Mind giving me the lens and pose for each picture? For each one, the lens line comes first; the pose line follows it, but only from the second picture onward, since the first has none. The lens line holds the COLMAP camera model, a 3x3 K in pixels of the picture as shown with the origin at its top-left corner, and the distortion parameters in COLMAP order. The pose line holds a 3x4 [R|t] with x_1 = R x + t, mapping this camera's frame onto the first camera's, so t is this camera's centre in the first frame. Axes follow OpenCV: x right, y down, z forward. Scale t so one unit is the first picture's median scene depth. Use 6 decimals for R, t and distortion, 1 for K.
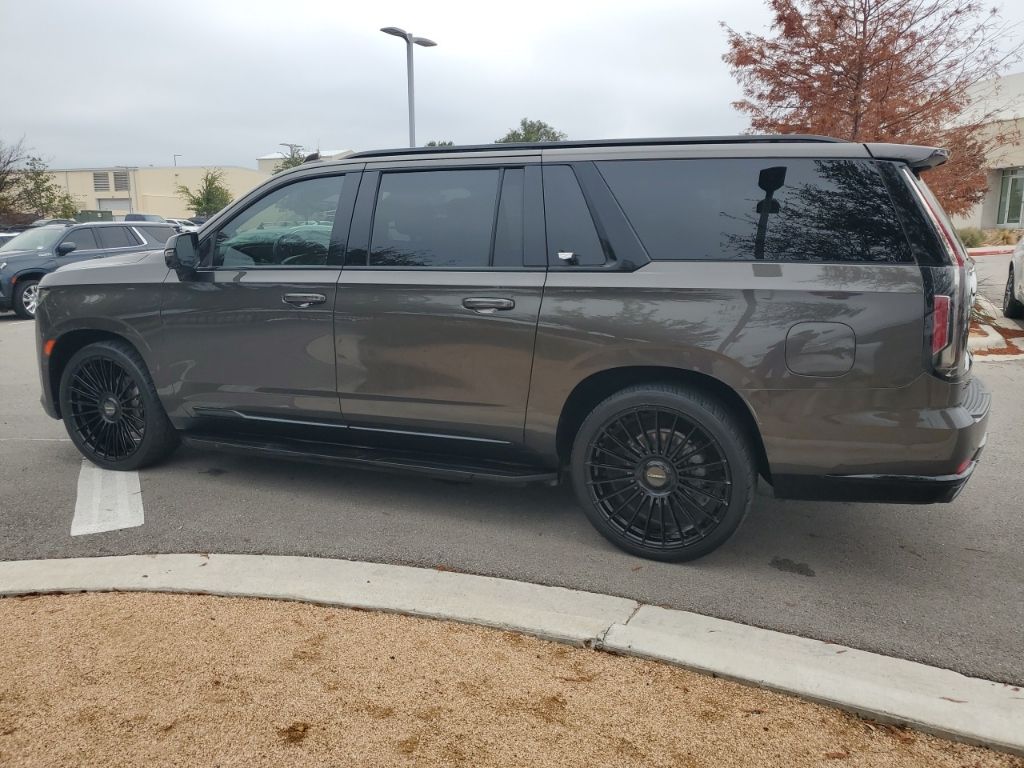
lens RADIAL K [[814.4, 0, 508.1], [0, 814.4, 385.2], [0, 0, 1]] dist [0.032773, -0.016586]
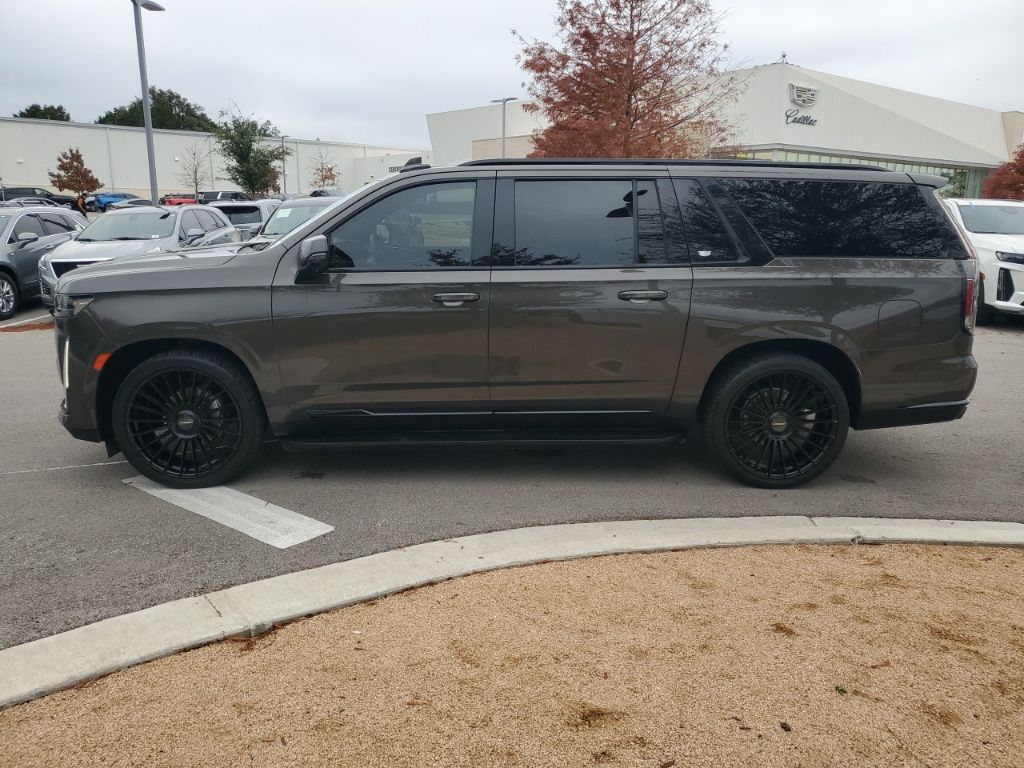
lens RADIAL K [[814.4, 0, 510.6], [0, 814.4, 393.6], [0, 0, 1]] dist [0.032773, -0.016586]
pose [[0.903715, -0.088104, 0.418972, -0.679838], [0.074529, 0.996029, 0.048692, -0.028573], [-0.421598, -0.012778, 0.906693, -0.001555]]
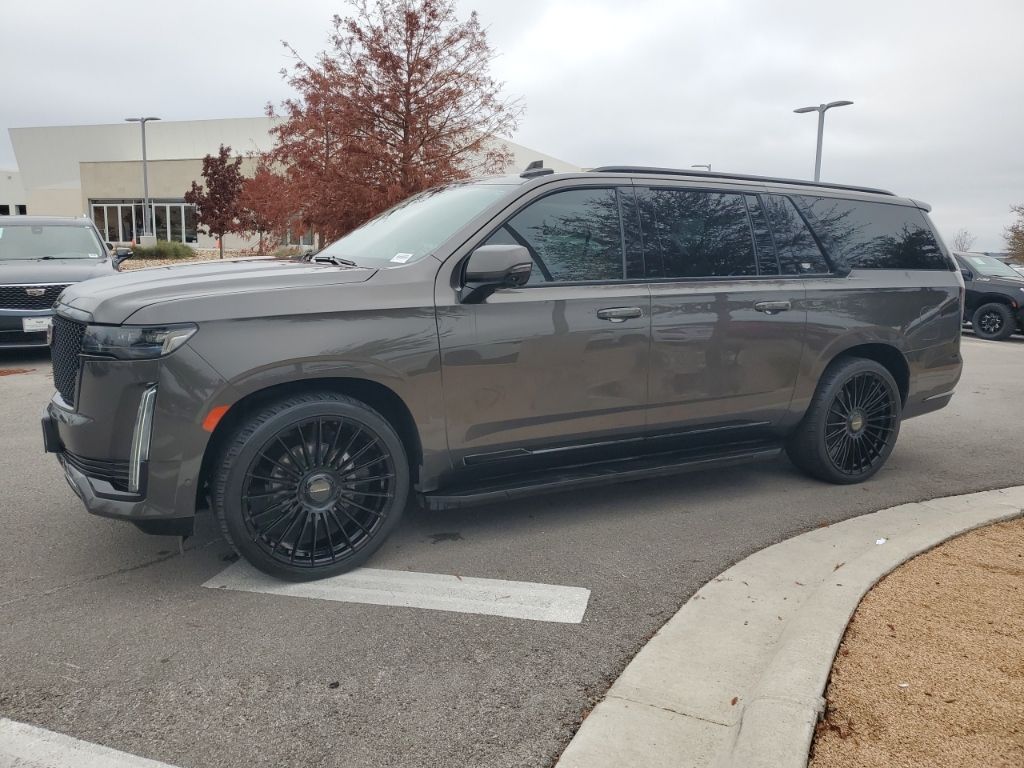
lens RADIAL K [[814.4, 0, 509.4], [0, 814.4, 382.0], [0, 0, 1]] dist [0.032773, -0.016586]
pose [[0.599360, -0.115624, 0.792085, -1.171614], [0.134862, 0.989954, 0.042460, -0.089681], [-0.789037, 0.081373, 0.608932, 0.551874]]
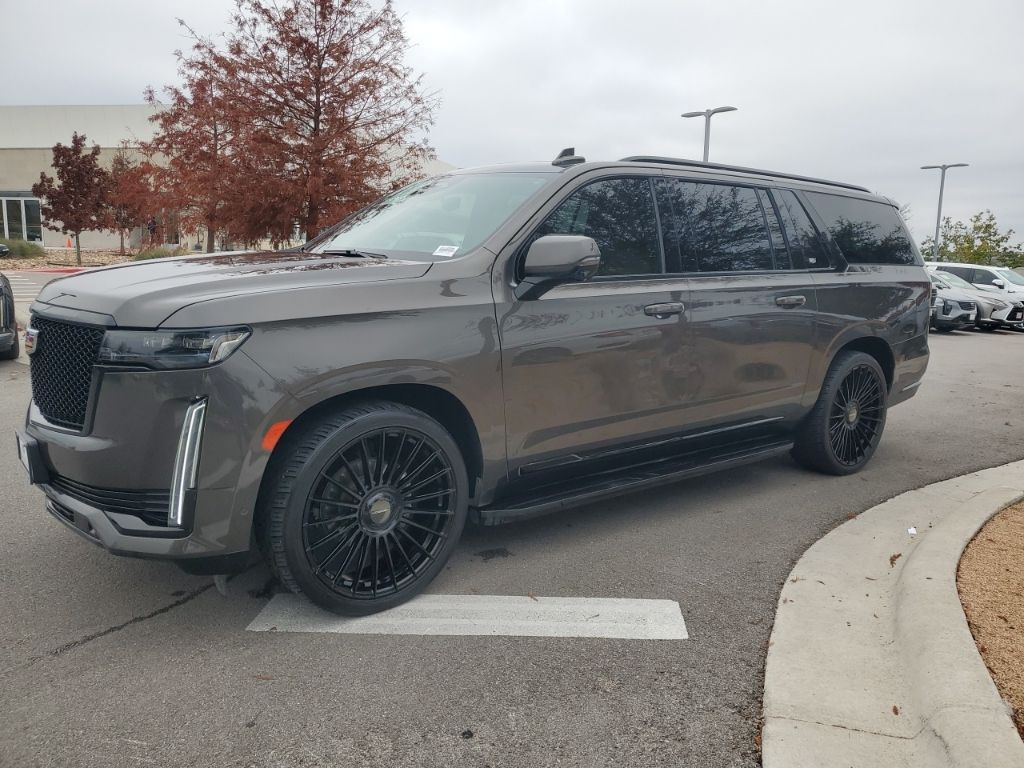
lens RADIAL K [[814.4, 0, 523.4], [0, 814.4, 386.4], [0, 0, 1]] dist [0.032773, -0.016586]
pose [[0.447611, -0.134145, 0.884109, -1.224638], [0.152813, 0.985616, 0.072180, -0.118021], [-0.881074, 0.102795, 0.461672, 0.763540]]
